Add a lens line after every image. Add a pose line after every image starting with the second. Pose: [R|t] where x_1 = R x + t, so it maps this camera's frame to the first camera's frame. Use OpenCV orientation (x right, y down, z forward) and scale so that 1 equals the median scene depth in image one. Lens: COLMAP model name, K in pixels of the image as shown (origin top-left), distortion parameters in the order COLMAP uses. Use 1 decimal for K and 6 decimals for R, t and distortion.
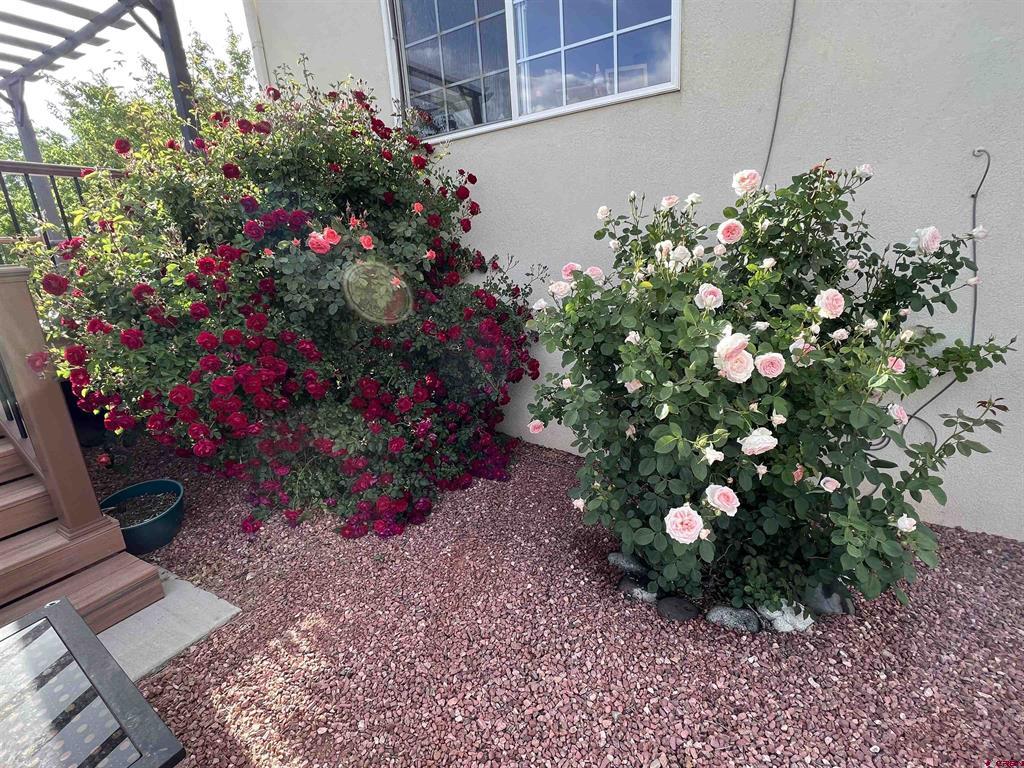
lens RADIAL K [[495.7, 0, 509.2], [0, 495.7, 384.3], [0, 0, 1]] dist [0.000310, -0.000782]
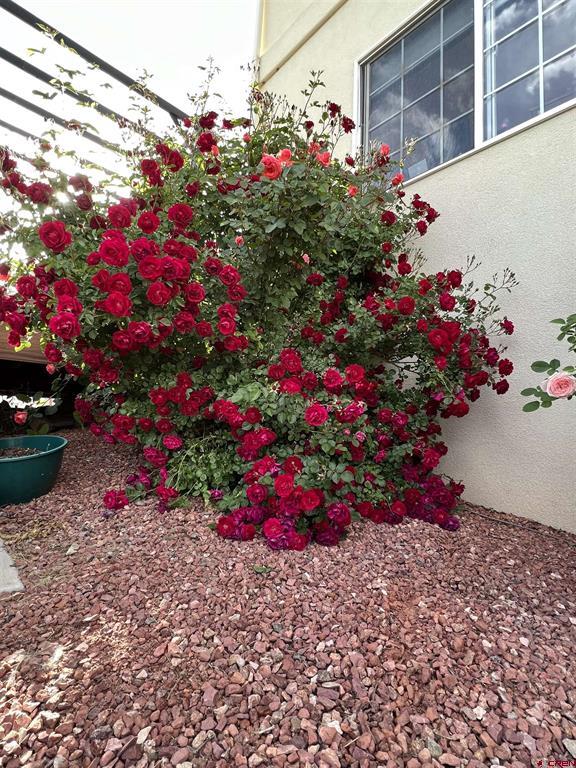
lens RADIAL K [[371.8, 0, 289.6], [0, 371.8, 386.8], [0, 0, 1]] dist [0.000310, -0.000782]
pose [[0.953180, 0.084386, -0.290392, -0.110135], [-0.176026, 0.935652, -0.305891, 0.252460], [0.245893, 0.342686, 0.906699, 0.485763]]
